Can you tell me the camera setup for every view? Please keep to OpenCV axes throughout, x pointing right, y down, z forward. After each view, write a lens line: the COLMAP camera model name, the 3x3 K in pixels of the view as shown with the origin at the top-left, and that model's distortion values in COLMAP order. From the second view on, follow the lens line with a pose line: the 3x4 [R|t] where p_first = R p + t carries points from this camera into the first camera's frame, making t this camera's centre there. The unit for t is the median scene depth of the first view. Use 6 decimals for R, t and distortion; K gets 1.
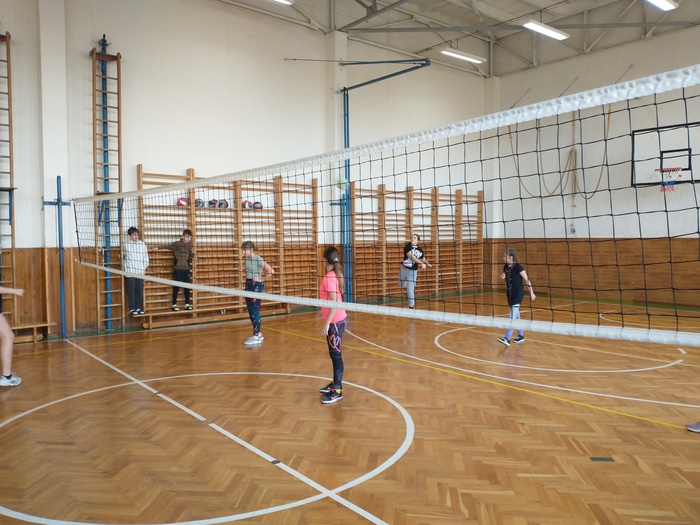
lens RADIAL K [[581.6, 0, 347.9], [0, 581.6, 258.4], [0, 0, 1]] dist [0.029672, -0.061948]
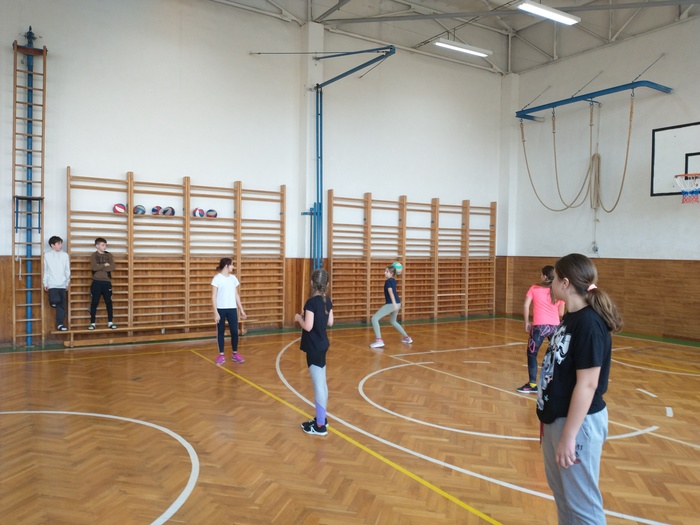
lens RADIAL K [[581.6, 0, 340.9], [0, 581.6, 256.4], [0, 0, 1]] dist [0.029672, -0.061948]
pose [[0.990738, 0.020514, -0.134229, 0.149267], [-0.024317, 0.999346, -0.026756, -0.004962], [0.133592, 0.029772, 0.990589, 0.119544]]
